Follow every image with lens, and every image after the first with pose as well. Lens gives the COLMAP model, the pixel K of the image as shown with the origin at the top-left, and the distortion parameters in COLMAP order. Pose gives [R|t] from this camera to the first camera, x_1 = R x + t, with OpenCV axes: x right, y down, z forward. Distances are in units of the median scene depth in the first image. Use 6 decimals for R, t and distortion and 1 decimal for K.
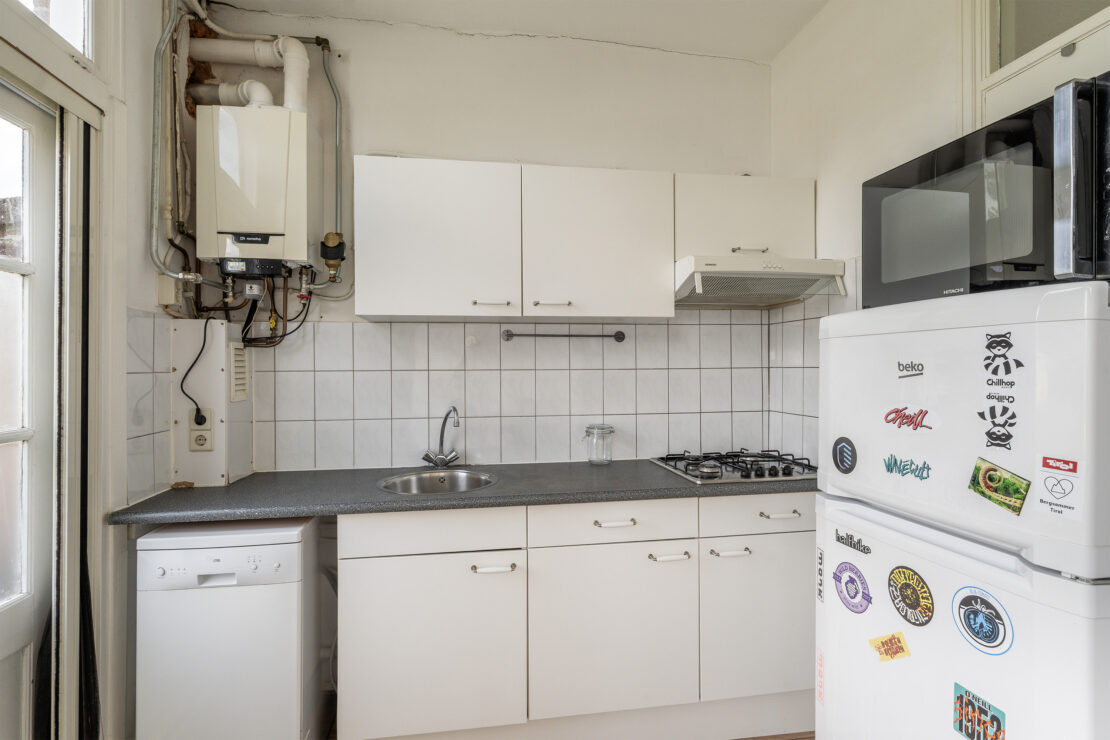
lens RADIAL K [[554.6, 0, 554.2], [0, 554.6, 366.6], [0, 0, 1]] dist [-0.001689, 0.002062]
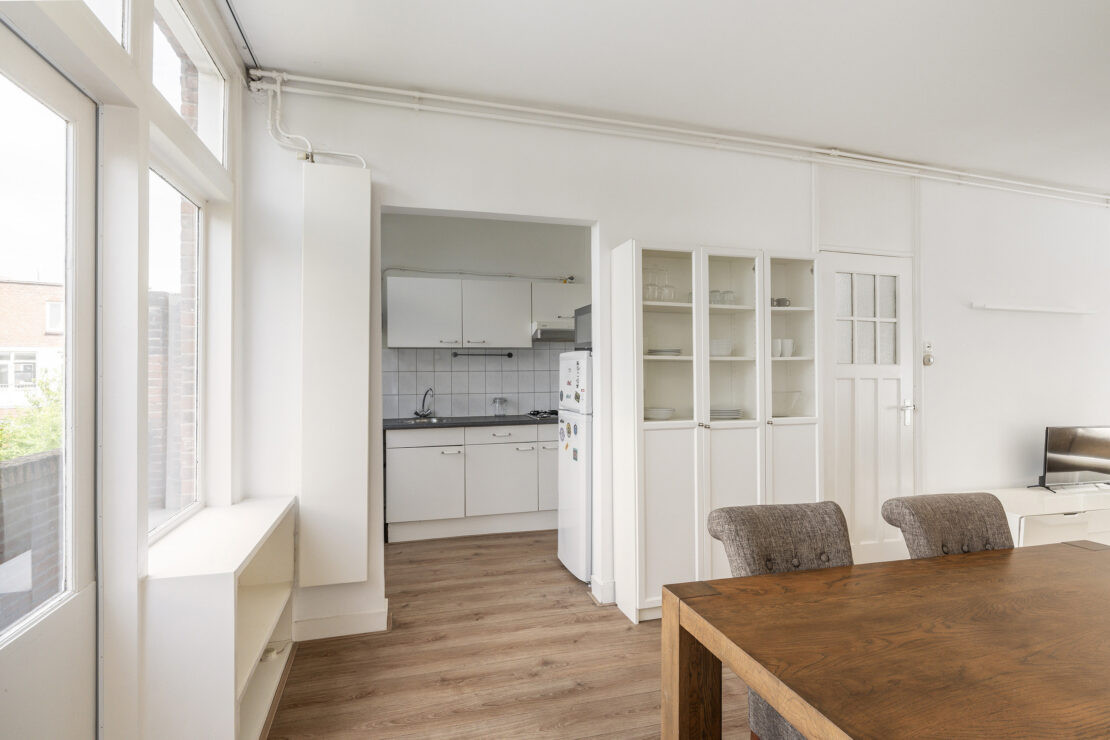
lens RADIAL K [[554.6, 0, 557.0], [0, 554.6, 369.3], [0, 0, 1]] dist [-0.001689, 0.002062]
pose [[0.993133, -0.001537, 0.116977, 0.056529], [0.002052, 0.999989, -0.004279, 0.007685], [-0.116969, 0.004490, 0.993125, -1.200889]]
